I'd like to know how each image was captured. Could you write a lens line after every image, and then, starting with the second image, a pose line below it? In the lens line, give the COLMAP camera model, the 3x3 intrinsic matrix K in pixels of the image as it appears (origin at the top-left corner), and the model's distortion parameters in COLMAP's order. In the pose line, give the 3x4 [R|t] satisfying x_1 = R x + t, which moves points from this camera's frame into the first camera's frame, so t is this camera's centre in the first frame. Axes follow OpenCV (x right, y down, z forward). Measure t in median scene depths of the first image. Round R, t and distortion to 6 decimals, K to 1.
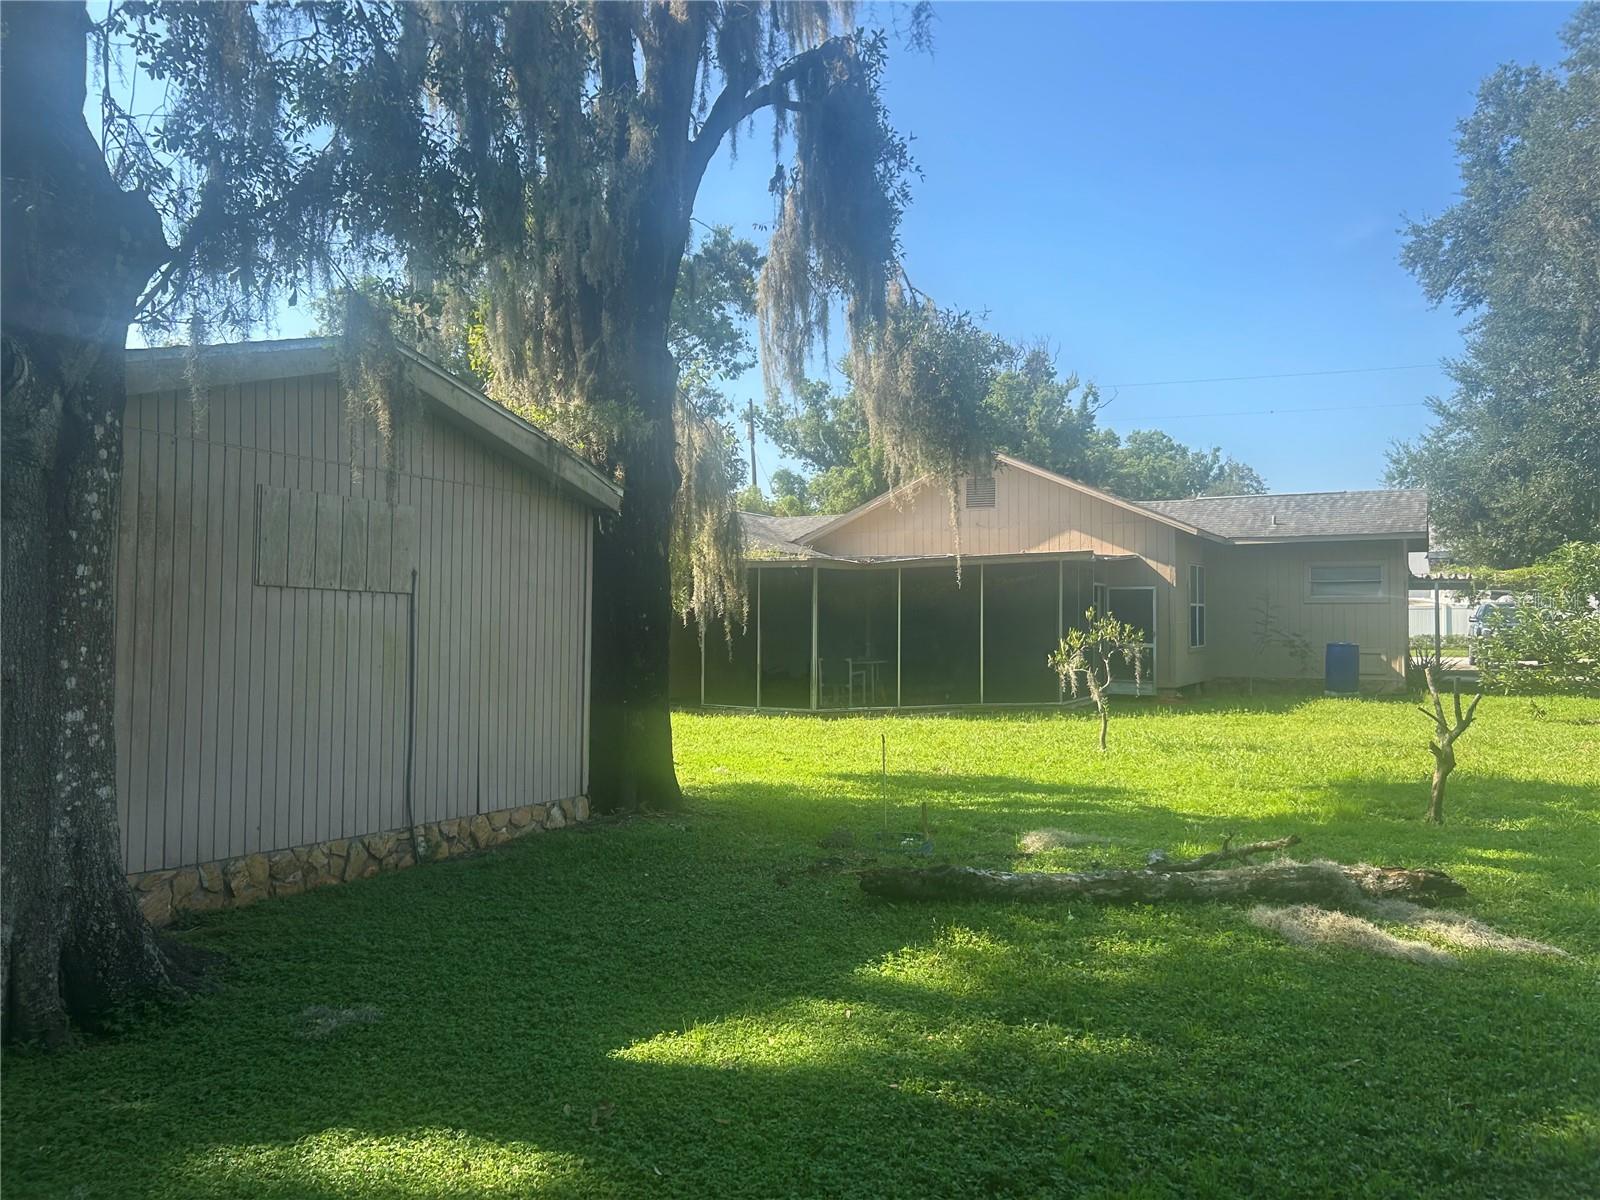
lens RADIAL K [[1204.6, 0, 803.0], [0, 1204.6, 597.3], [0, 0, 1]] dist [0.060622, -0.069439]
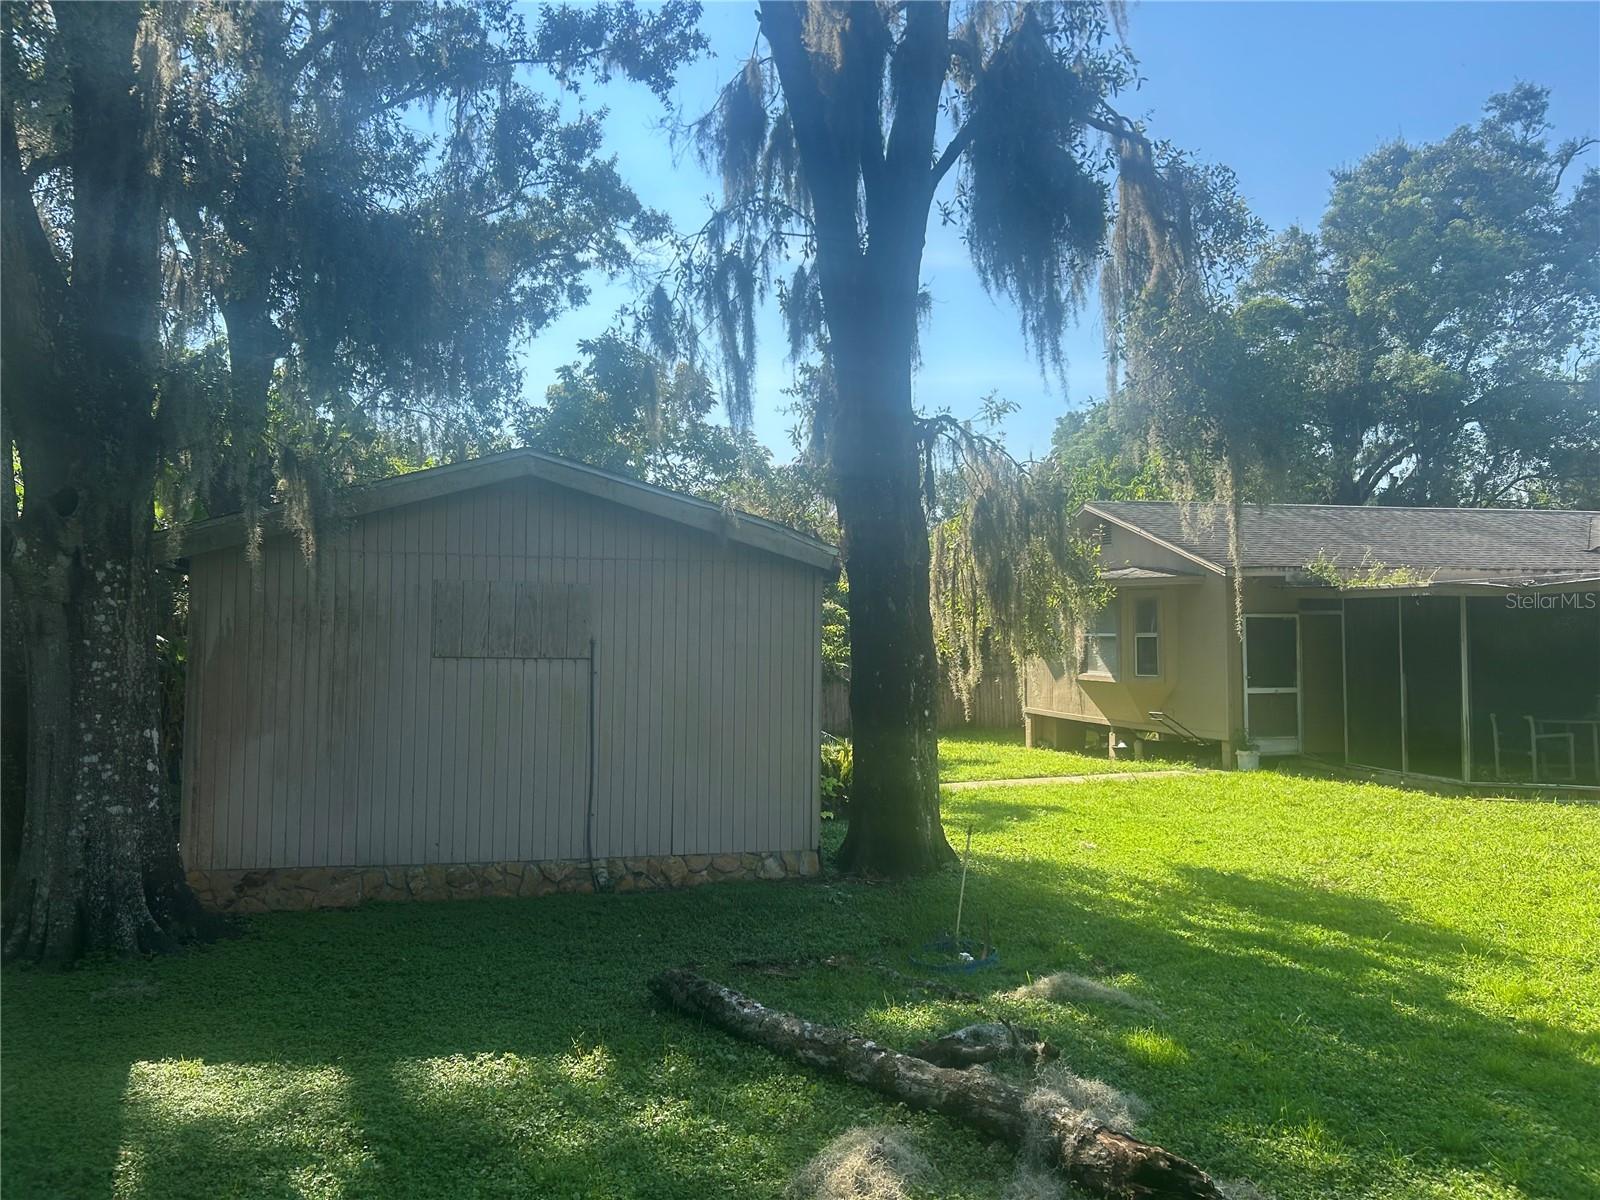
lens RADIAL K [[1204.6, 0, 802.5], [0, 1204.6, 593.0], [0, 0, 1]] dist [0.060622, -0.069439]
pose [[0.665700, -0.033088, -0.745485, 0.649785], [0.020936, 0.999451, -0.025664, -0.030670], [0.745926, 0.001477, 0.666028, 0.352547]]
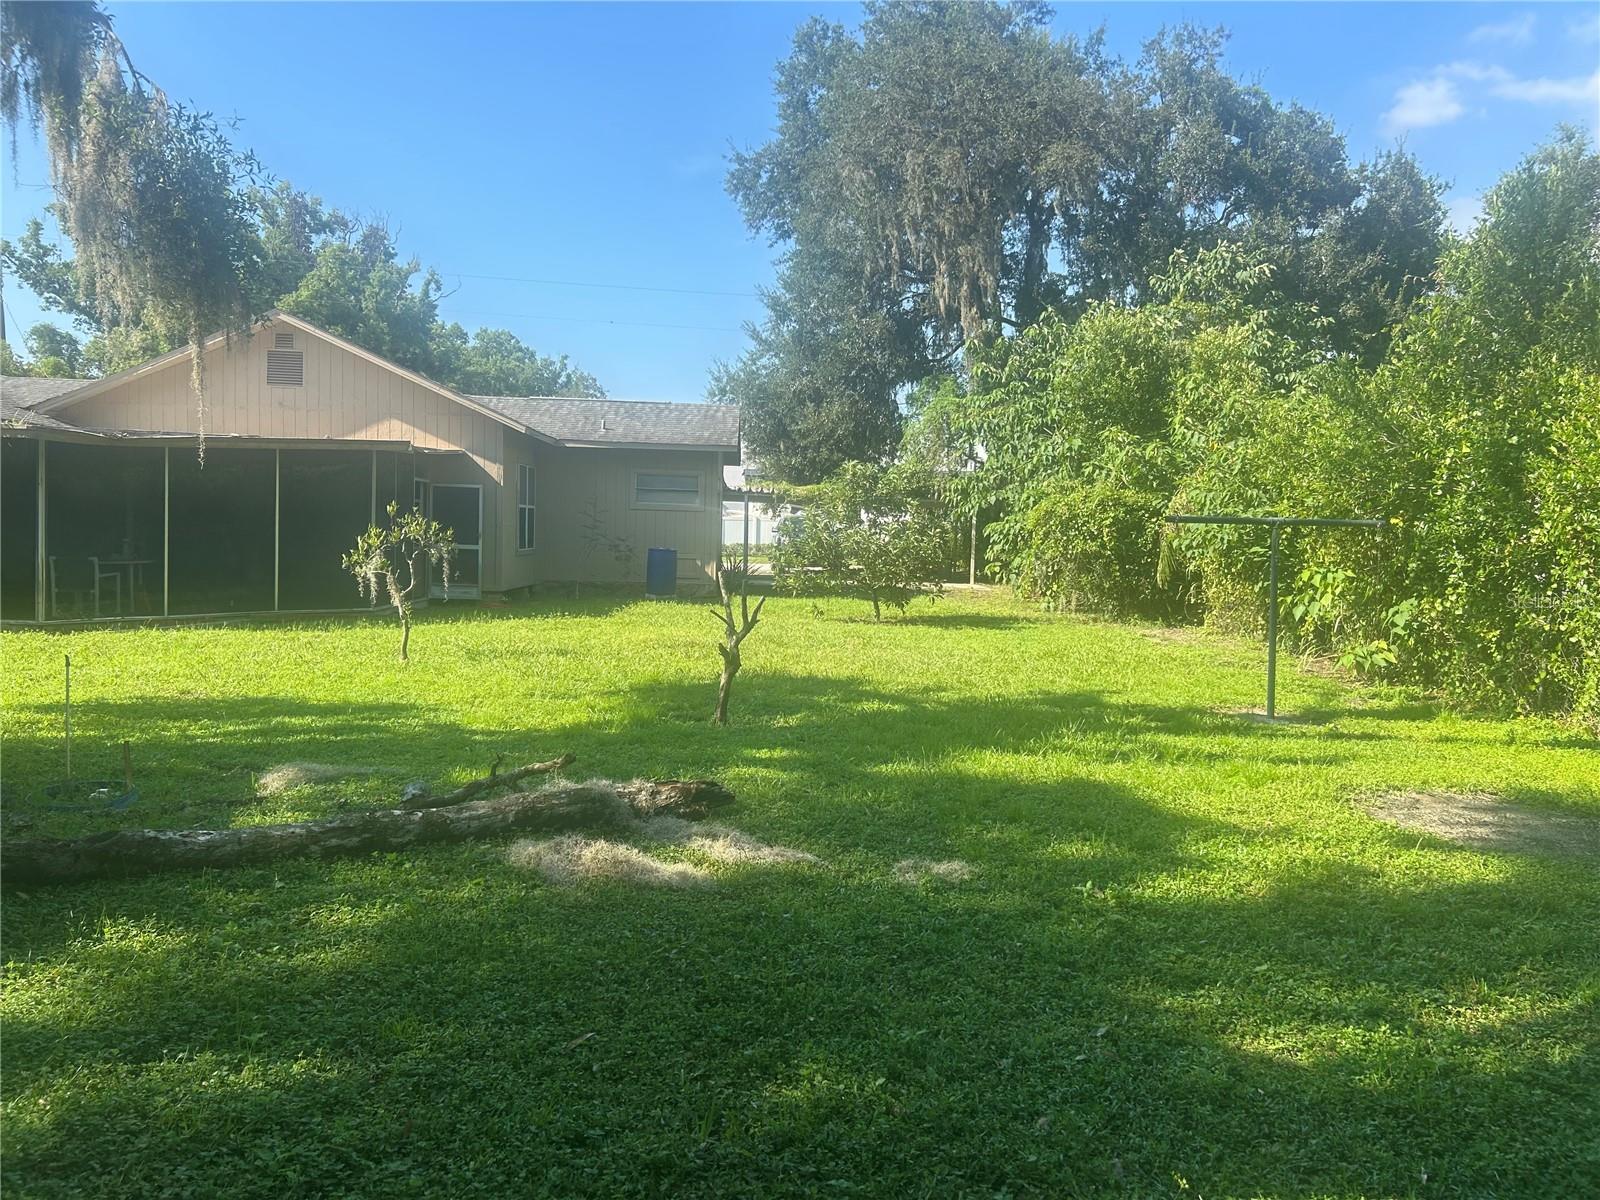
lens RADIAL K [[1204.6, 0, 809.7], [0, 1204.6, 598.2], [0, 0, 1]] dist [0.060622, -0.069439]
pose [[0.863698, -0.004473, 0.503990, 0.086352], [-0.035797, 0.996891, 0.070194, 0.009365], [-0.502737, -0.078668, 0.860852, 0.120288]]
